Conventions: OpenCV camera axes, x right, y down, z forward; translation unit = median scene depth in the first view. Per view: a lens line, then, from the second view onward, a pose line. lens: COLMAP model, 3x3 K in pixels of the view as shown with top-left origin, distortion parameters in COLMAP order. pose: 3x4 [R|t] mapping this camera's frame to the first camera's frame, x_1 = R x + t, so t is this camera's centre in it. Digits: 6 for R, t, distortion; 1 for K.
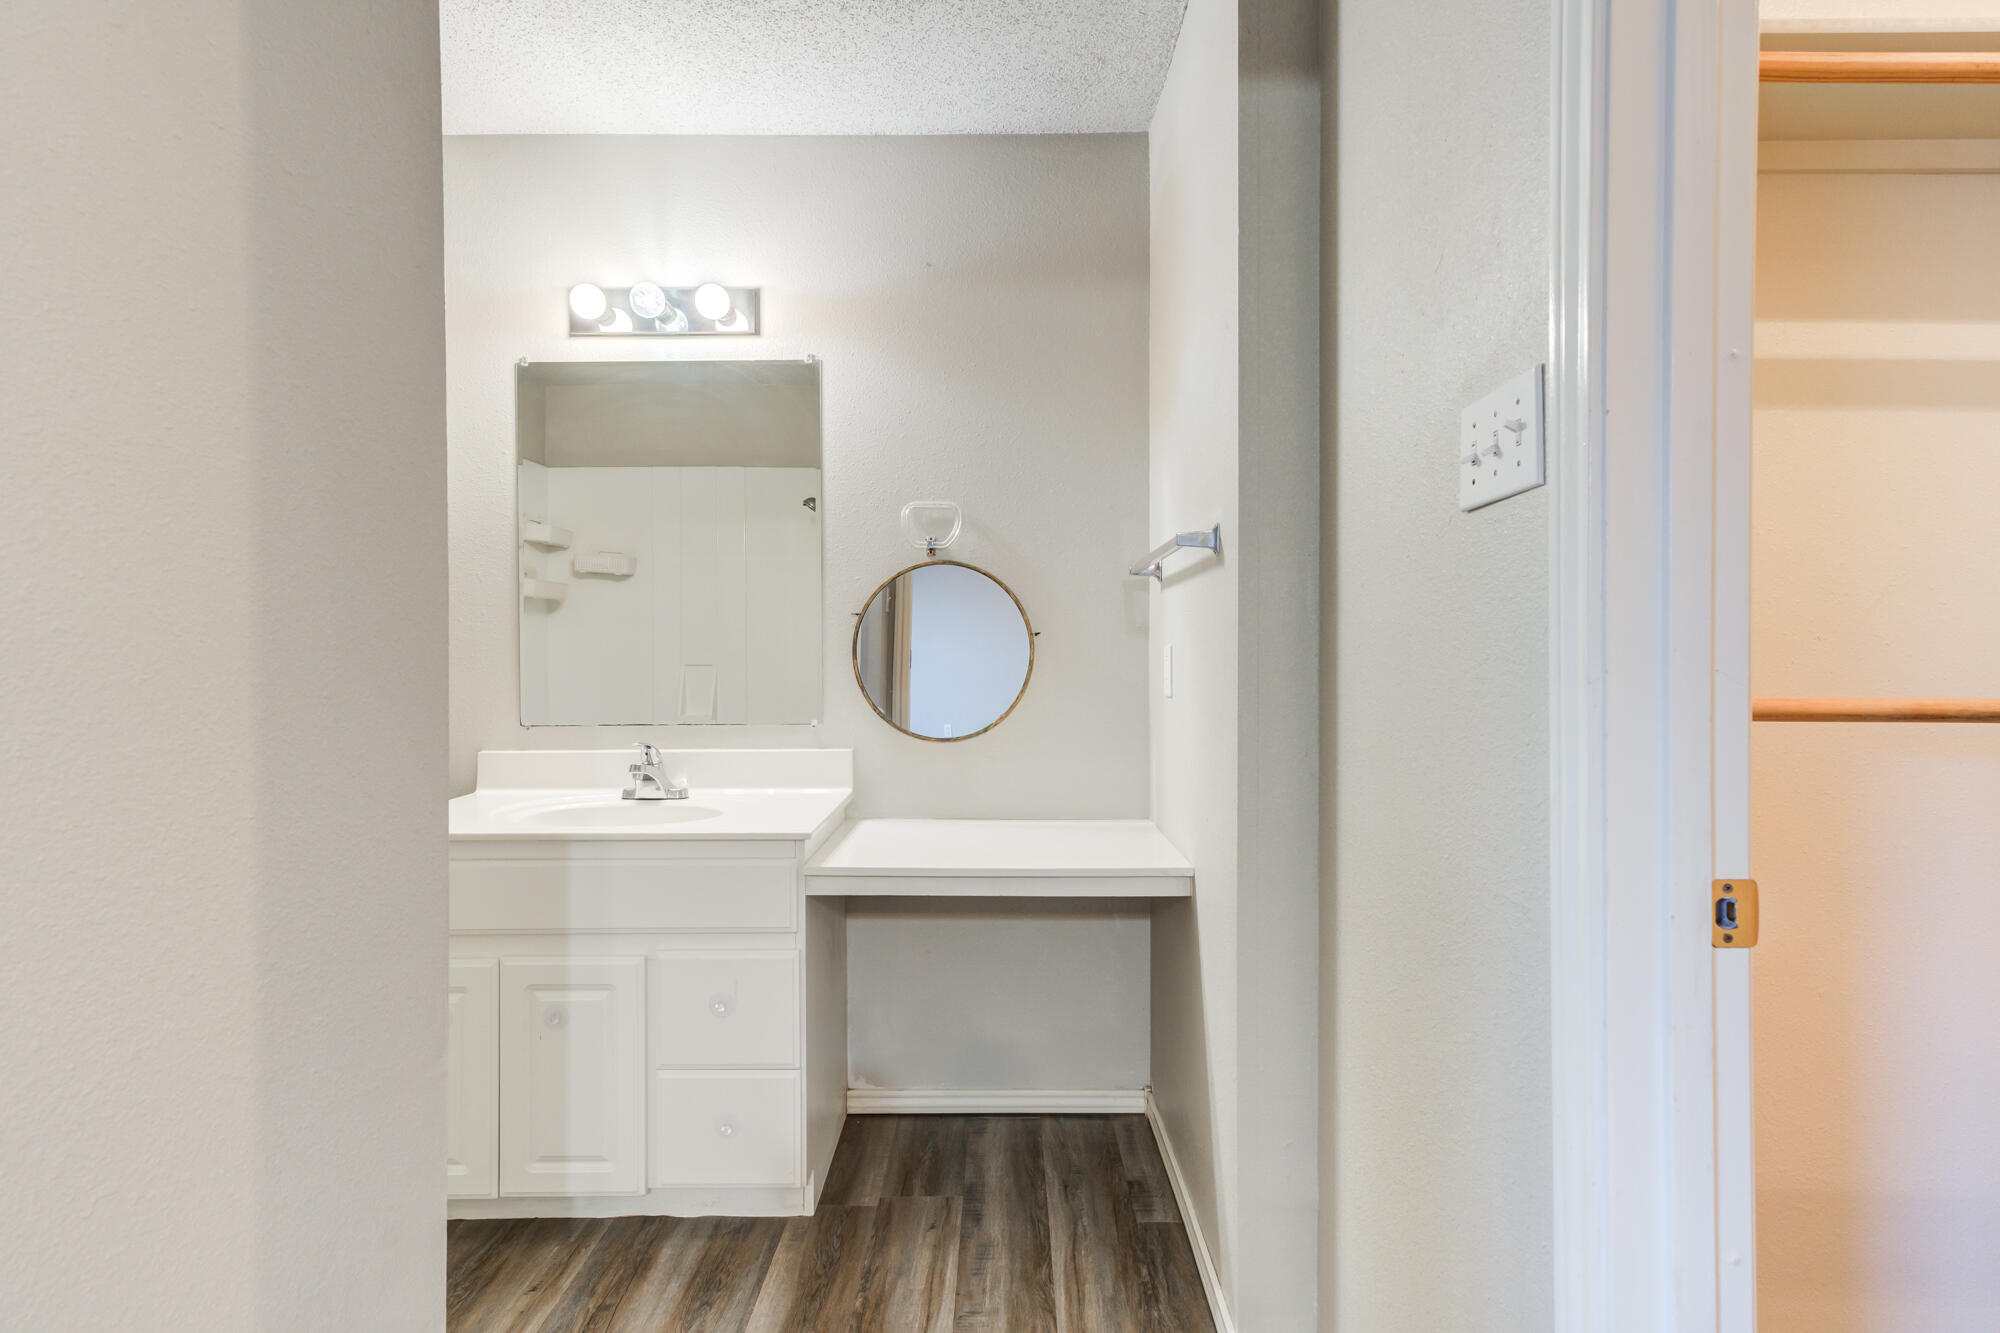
lens RADIAL K [[1018.0, 0, 1000.6], [0, 1018.0, 656.1], [0, 0, 1]] dist [0.006425, 0.008607]
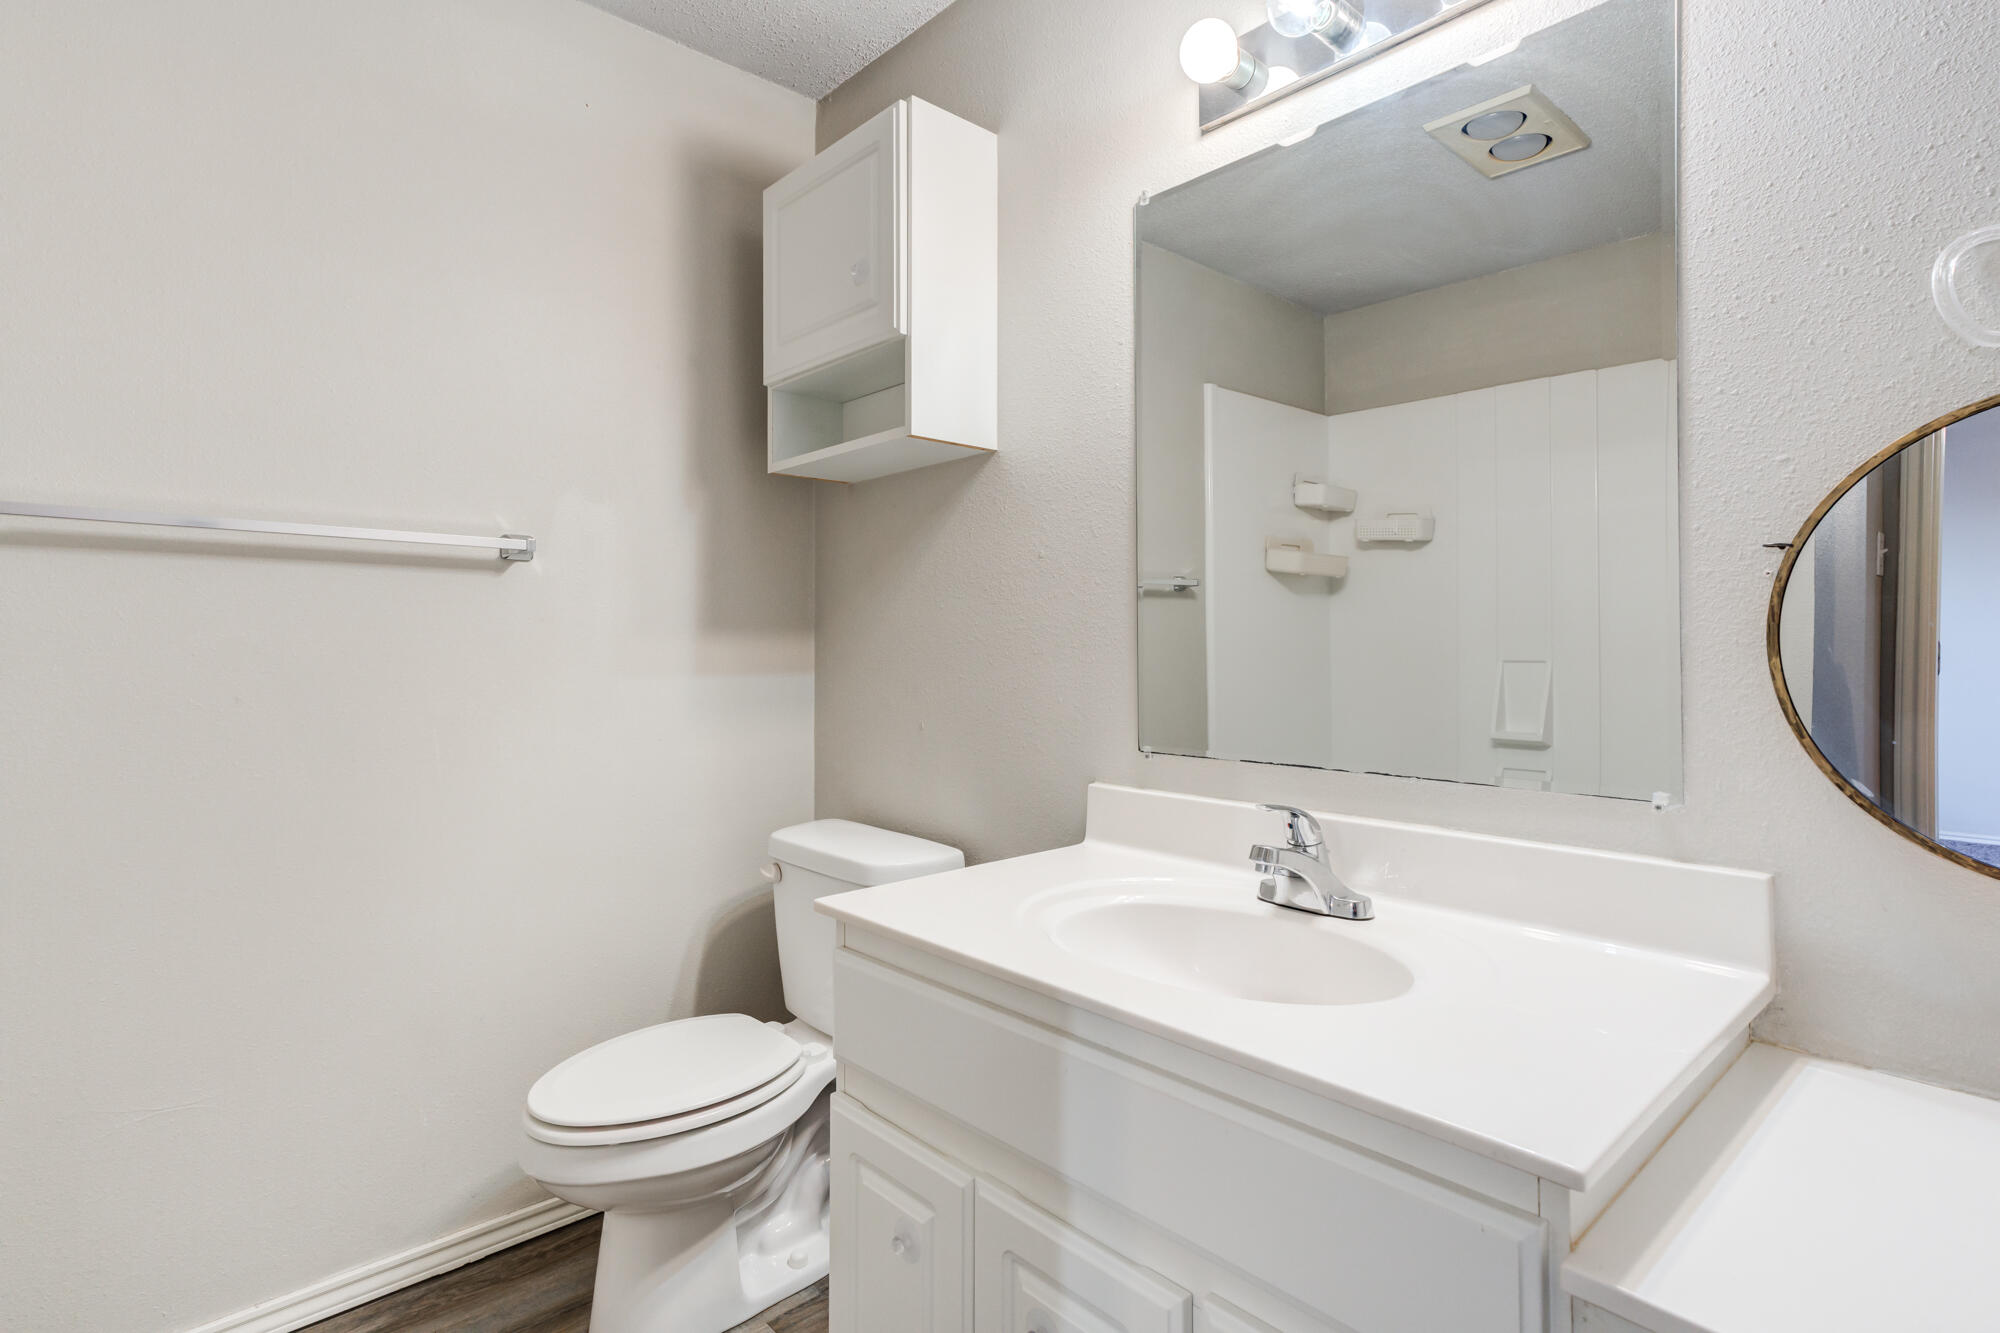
lens RADIAL K [[1018.0, 0, 977.9], [0, 1018.0, 631.3], [0, 0, 1]] dist [0.006425, 0.008607]
pose [[0.674144, -0.005422, -0.738580, -0.054051], [-0.005384, 0.999910, -0.012255, -0.000478], [0.738581, 0.012238, 0.674054, 0.481700]]
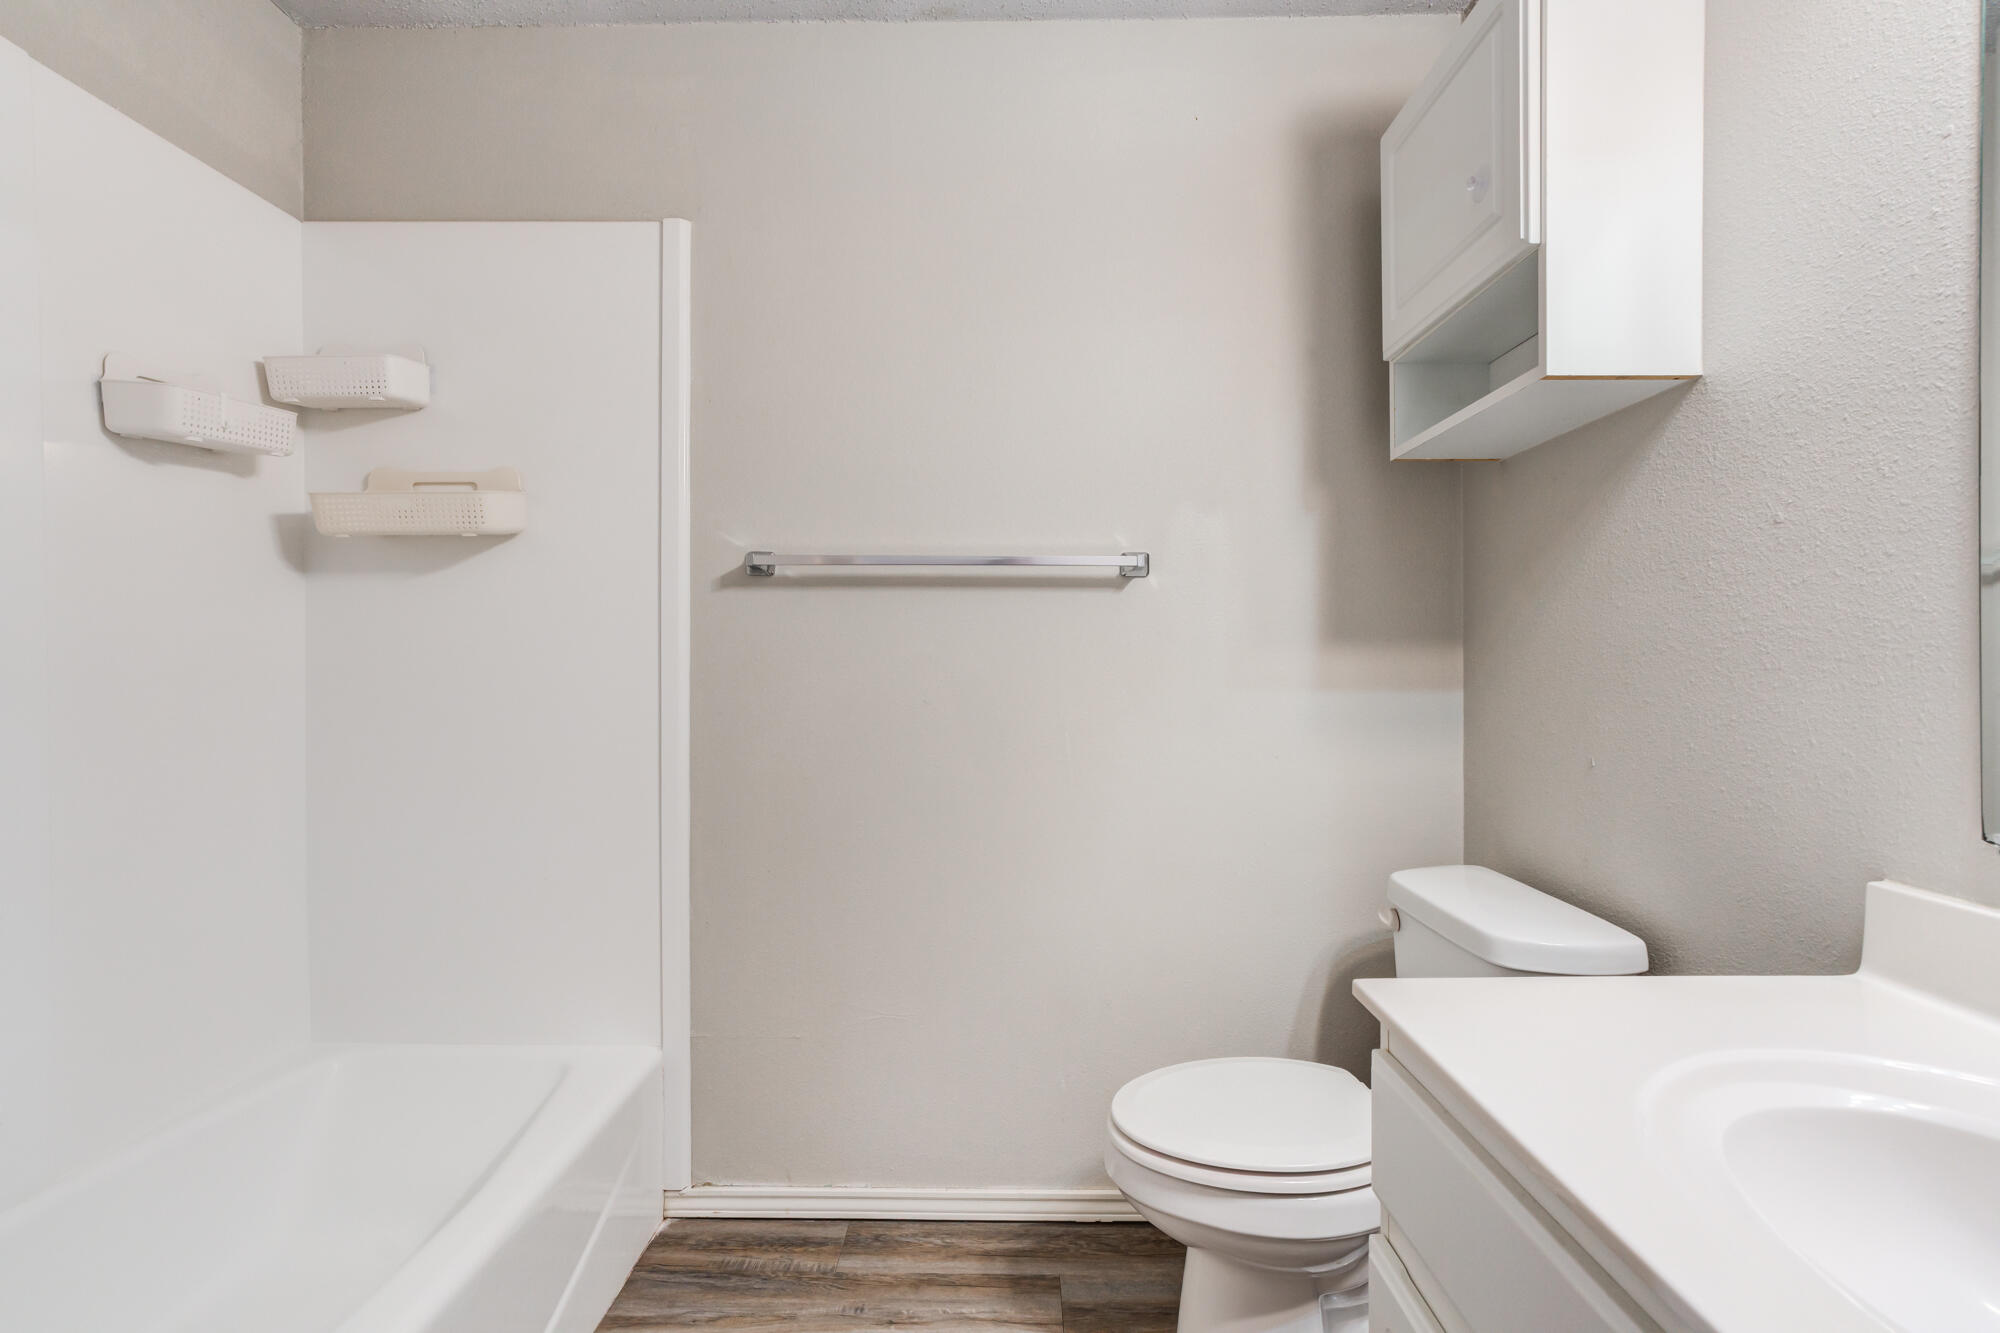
lens RADIAL K [[911.8, 0, 1006.4], [0, 911.8, 658.2], [0, 0, 1]] dist [-0.009740, 0.004081]
pose [[0.001052, 0.004639, -0.999989, -0.136296], [-0.001218, 0.999989, 0.004638, -0.000432], [0.999999, 0.001213, 0.001058, 0.643689]]
